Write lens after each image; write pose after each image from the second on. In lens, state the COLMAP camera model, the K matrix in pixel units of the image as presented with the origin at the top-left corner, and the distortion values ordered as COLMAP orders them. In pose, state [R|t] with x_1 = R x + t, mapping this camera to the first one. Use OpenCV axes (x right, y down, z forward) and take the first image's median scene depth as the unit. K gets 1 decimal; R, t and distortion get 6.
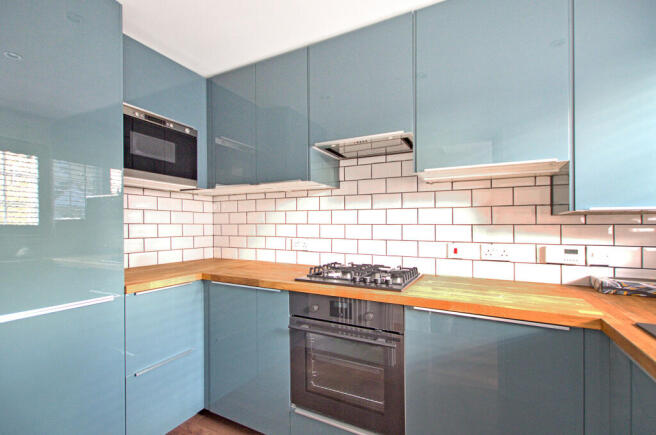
lens RADIAL K [[283.2, 0, 329.1], [0, 283.2, 232.5], [0, 0, 1]] dist [0.002702, 0.000074]
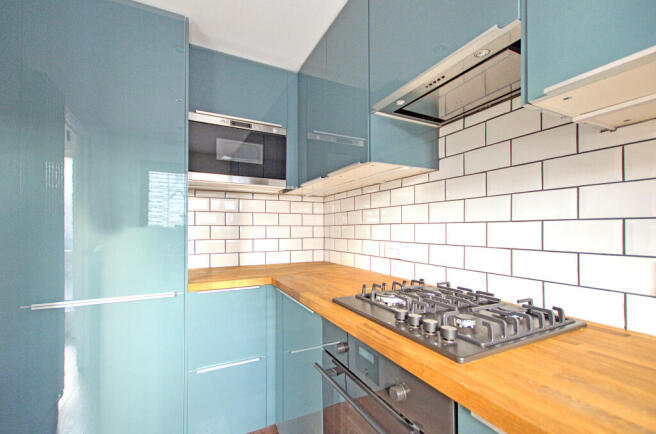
lens RADIAL K [[283.2, 0, 329.1], [0, 283.2, 232.0], [0, 0, 1]] dist [0.002702, 0.000074]
pose [[0.821016, 0.000779, -0.570905, 0.209651], [-0.009138, 0.999889, -0.011777, 0.002746], [0.570832, 0.014886, 0.820932, 0.301960]]
